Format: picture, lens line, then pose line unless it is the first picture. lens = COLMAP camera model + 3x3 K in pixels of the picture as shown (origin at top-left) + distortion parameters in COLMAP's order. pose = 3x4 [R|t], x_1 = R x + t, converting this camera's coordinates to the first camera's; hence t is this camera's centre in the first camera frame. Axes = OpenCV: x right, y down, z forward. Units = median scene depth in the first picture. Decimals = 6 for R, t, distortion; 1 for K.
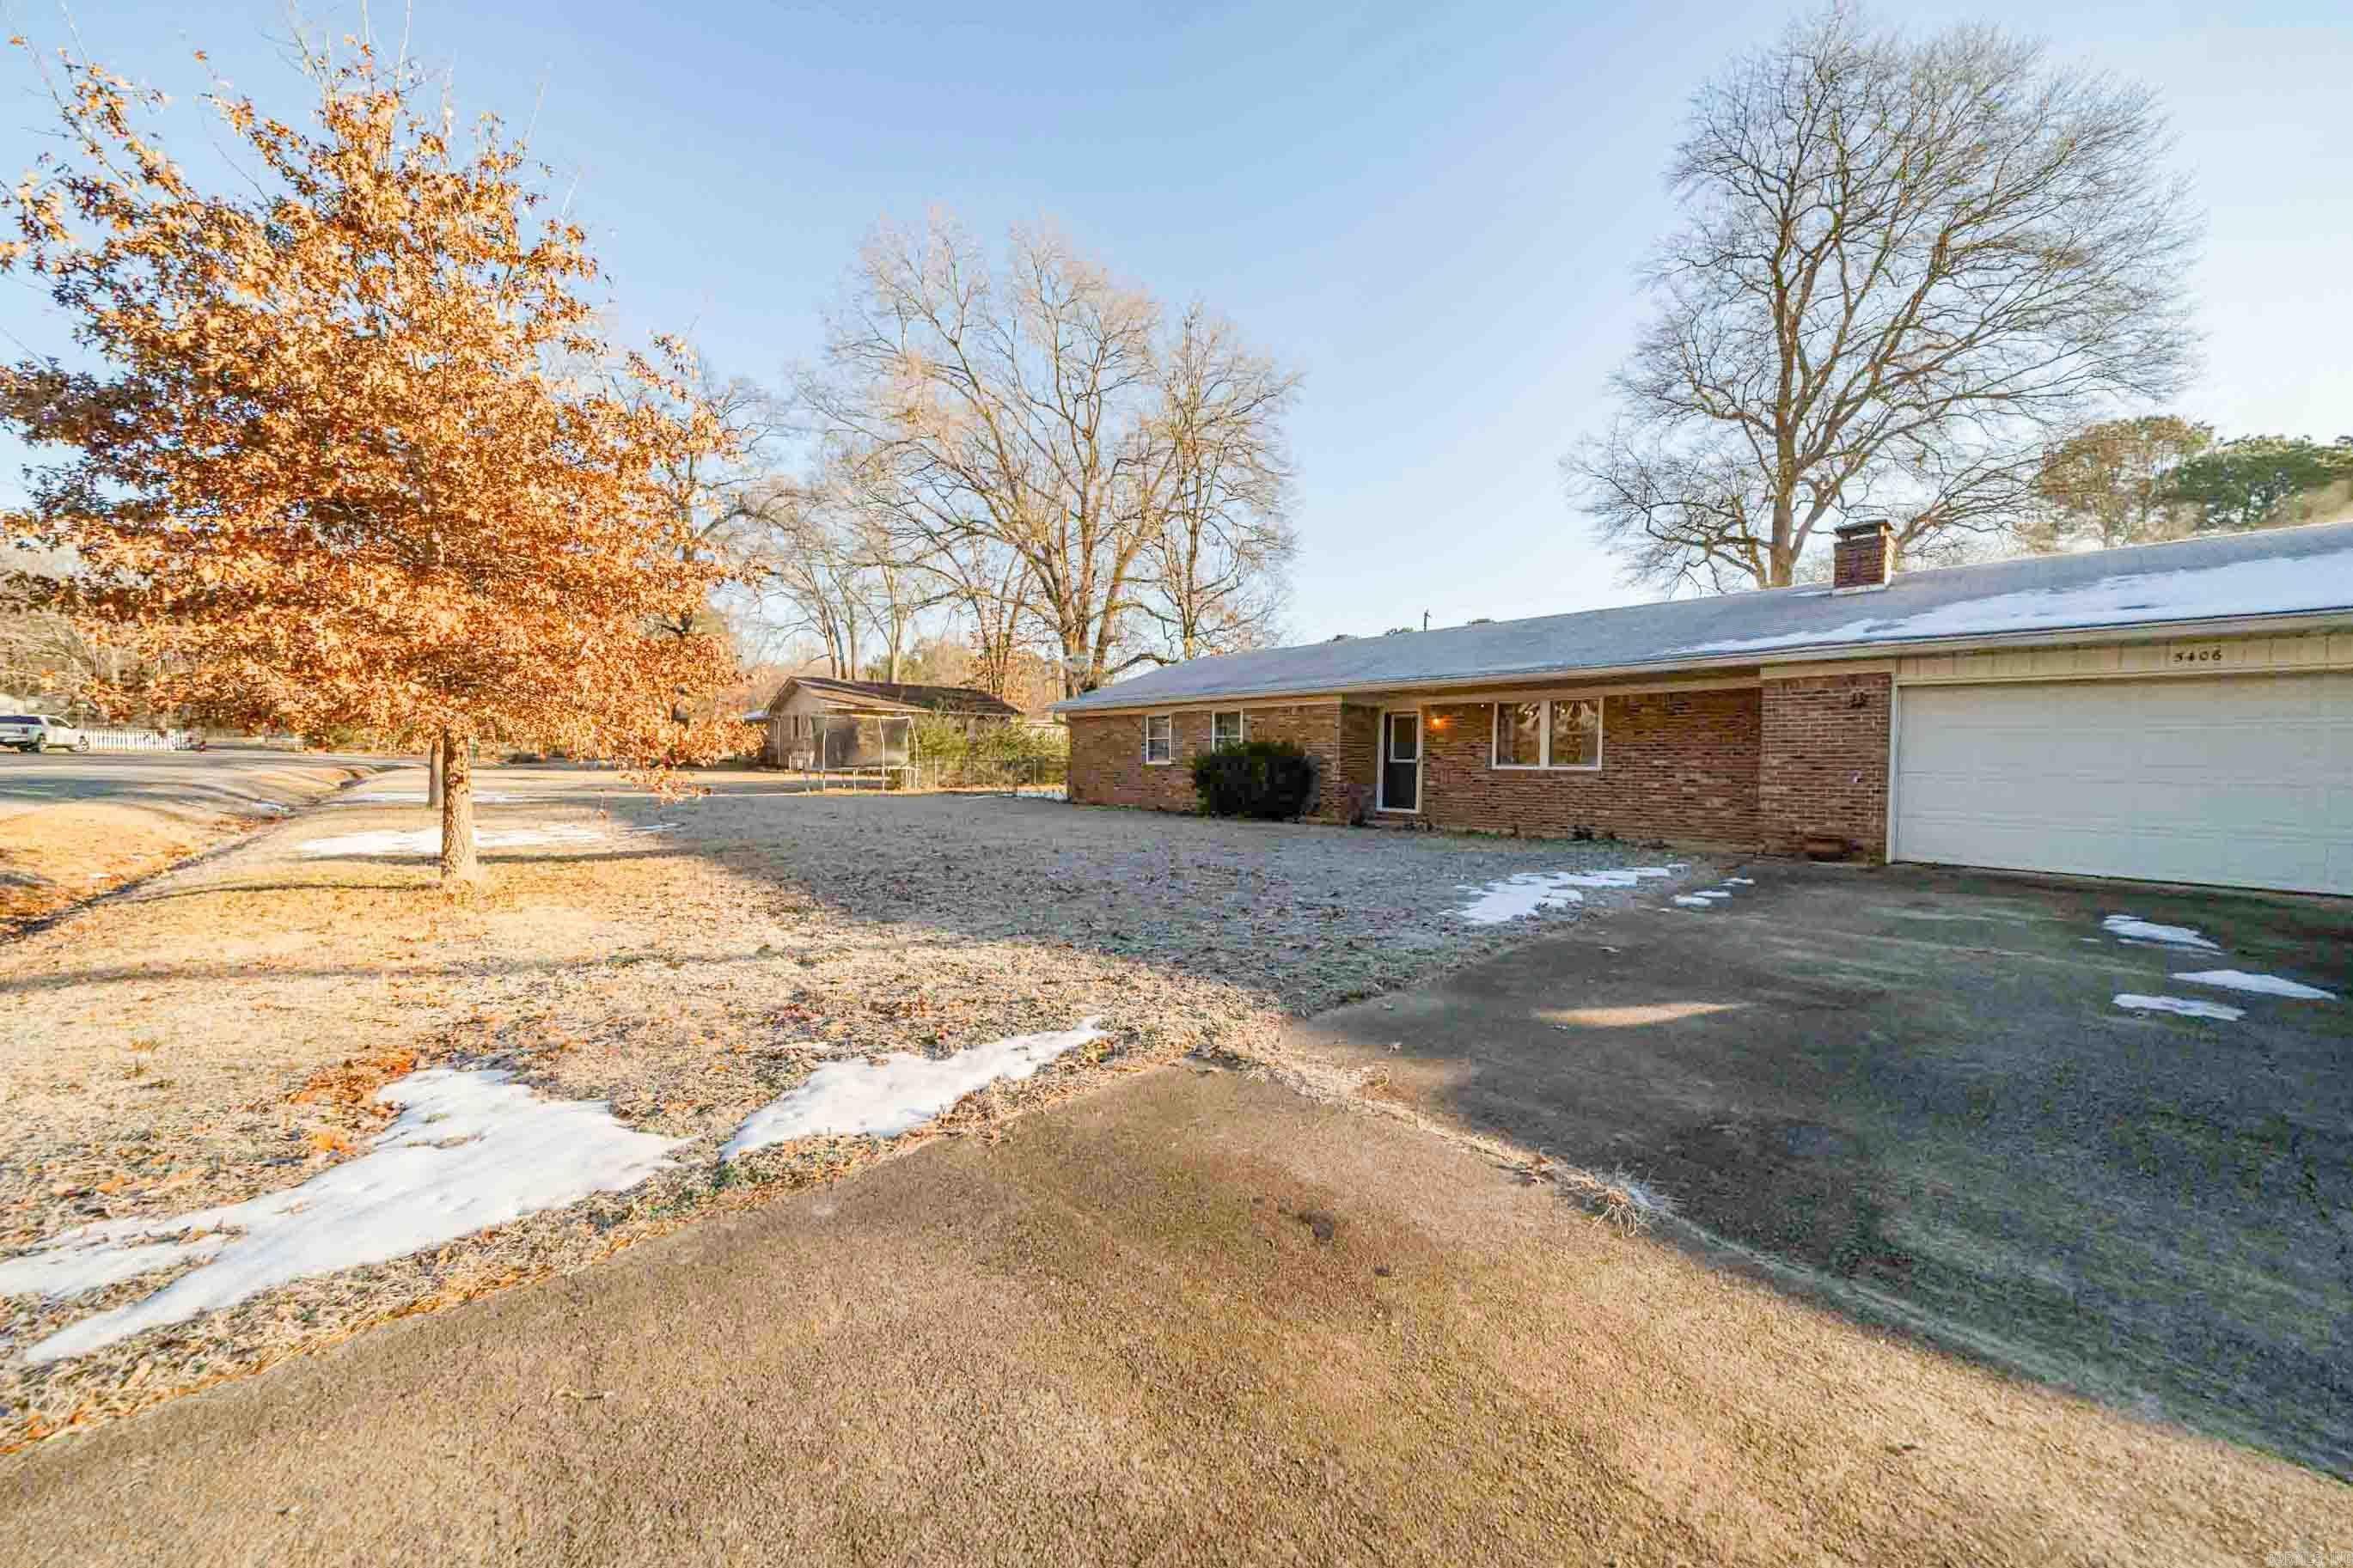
lens RADIAL K [[809.0, 0, 1178.1], [0, 809.0, 788.8], [0, 0, 1]] dist [0.001587, 0.000037]
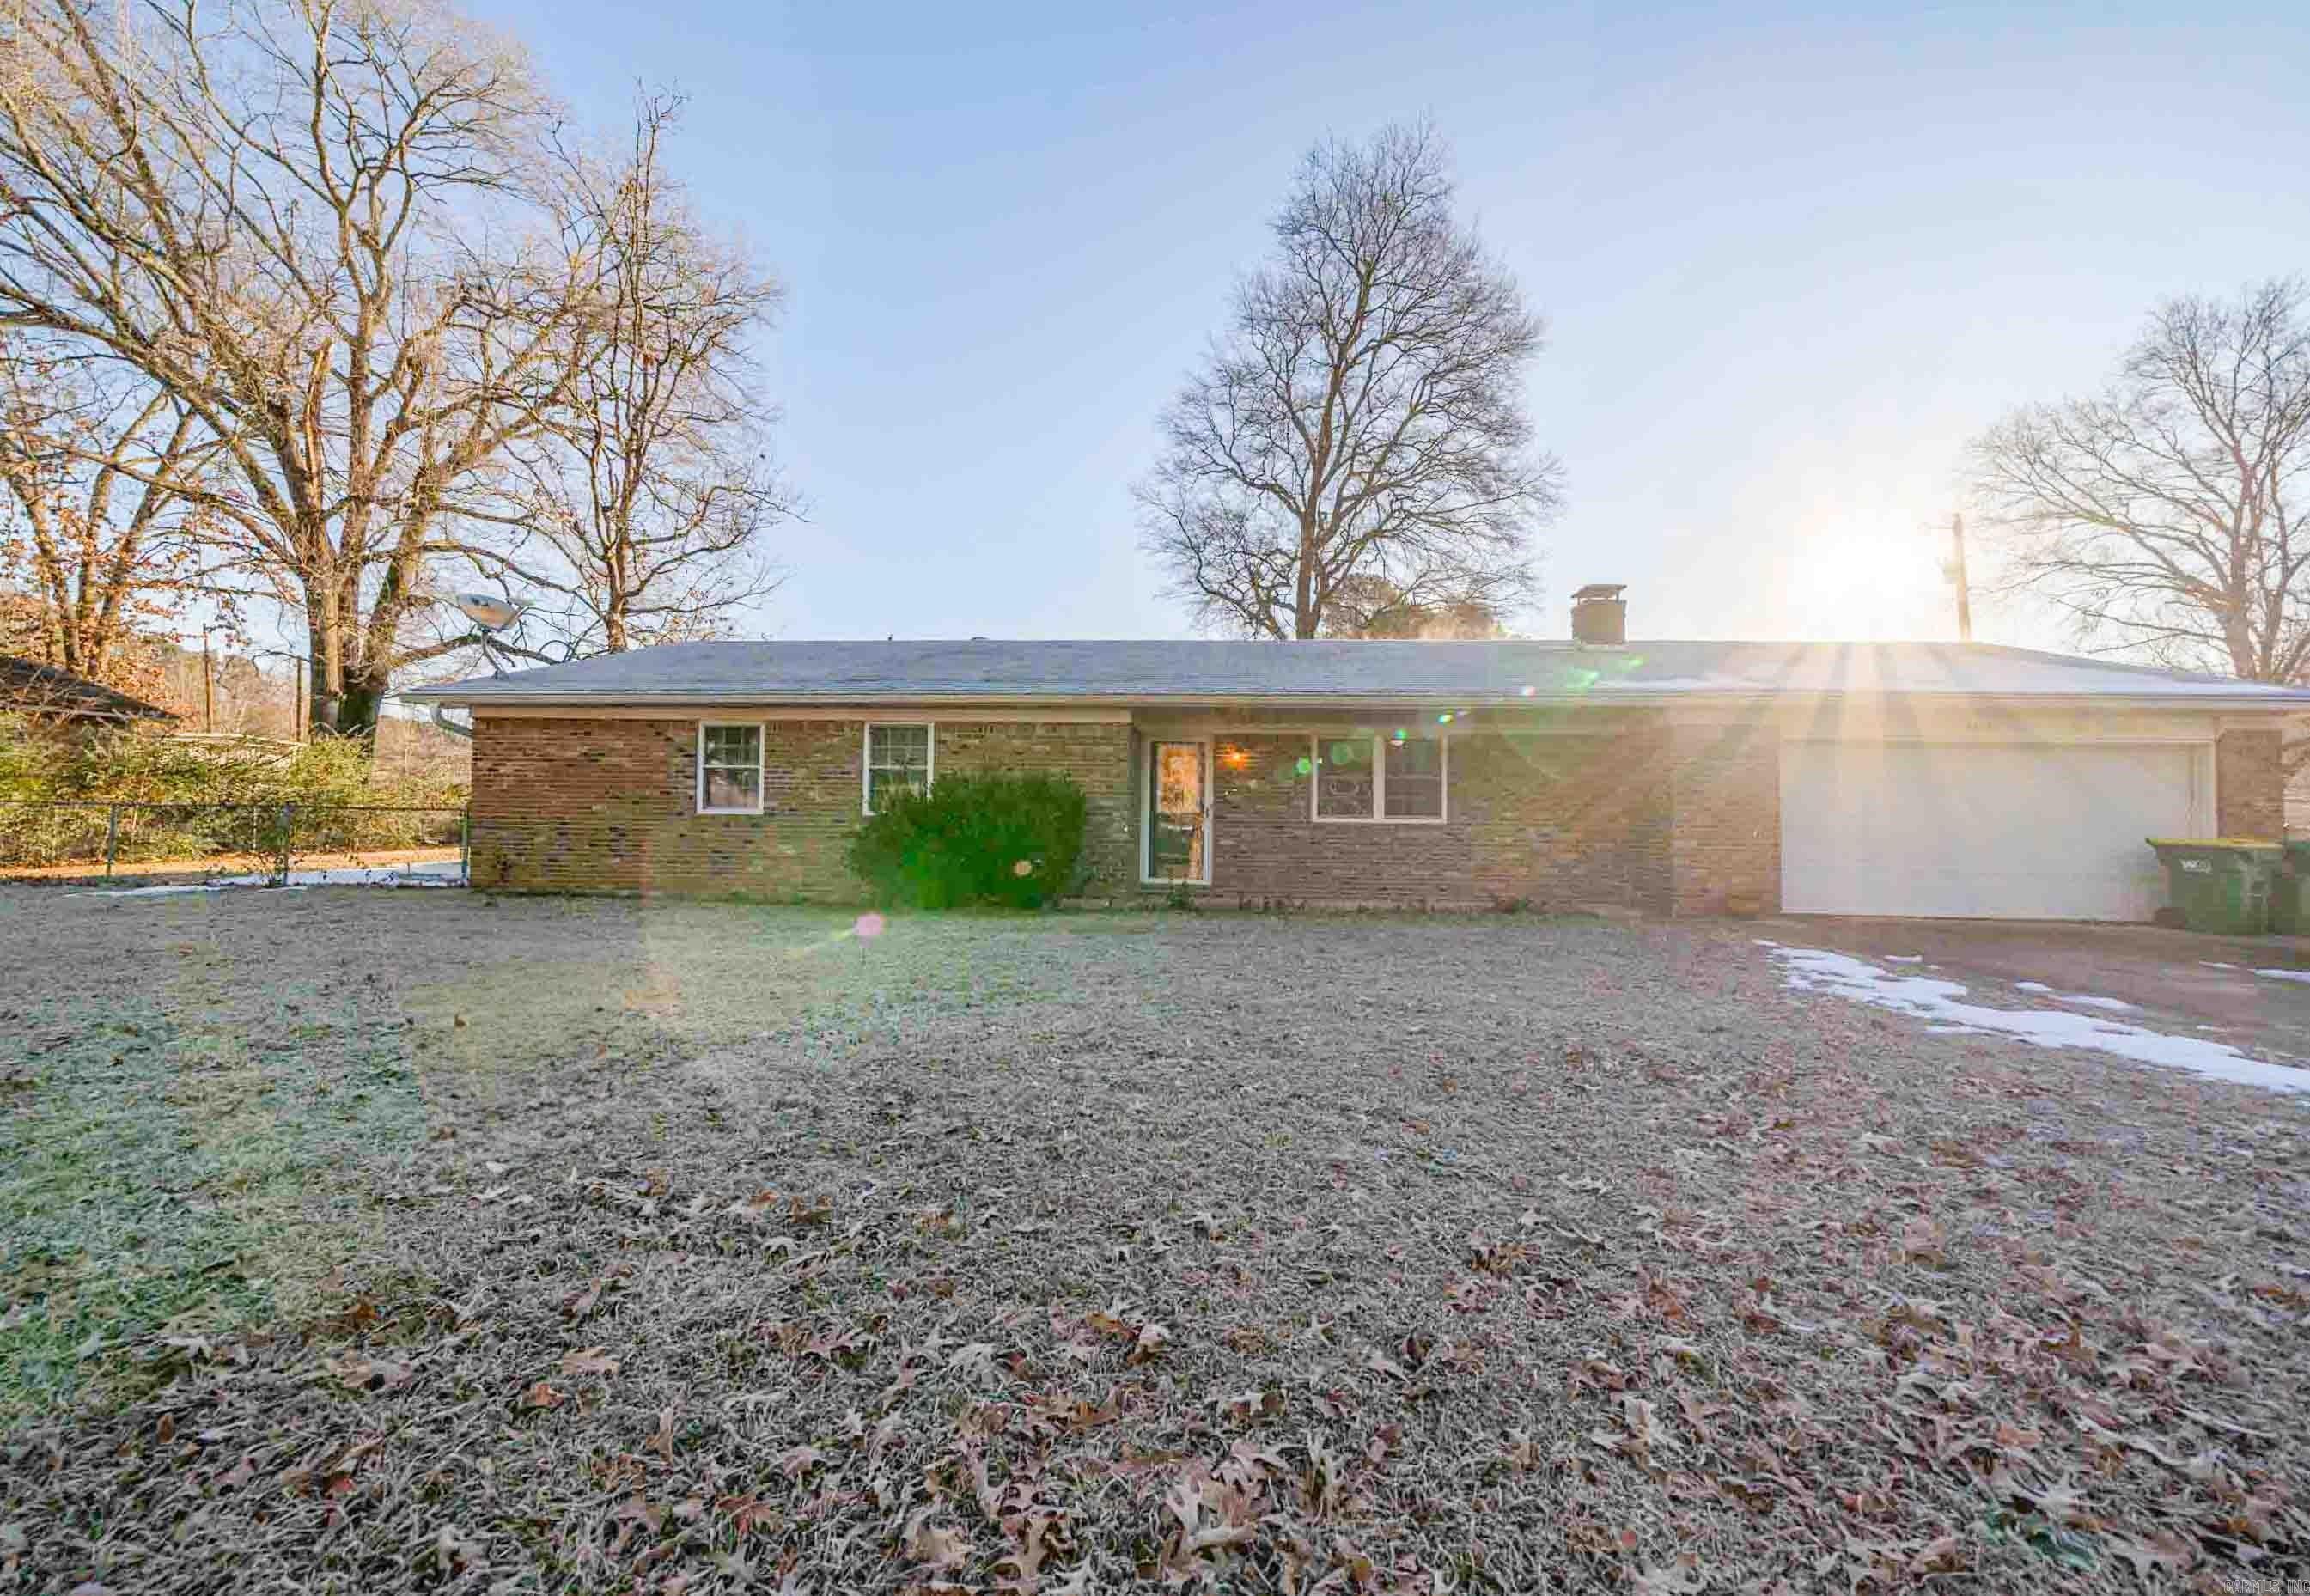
lens RADIAL K [[867.9, 0, 1154.7], [0, 867.9, 794.8], [0, 0, 1]] dist [-0.001940, -0.000210]
pose [[0.738870, 0.025186, 0.673377, -0.169528], [0.016890, 0.998295, -0.055873, -0.004620], [-0.673636, 0.052656, 0.737185, 0.312955]]
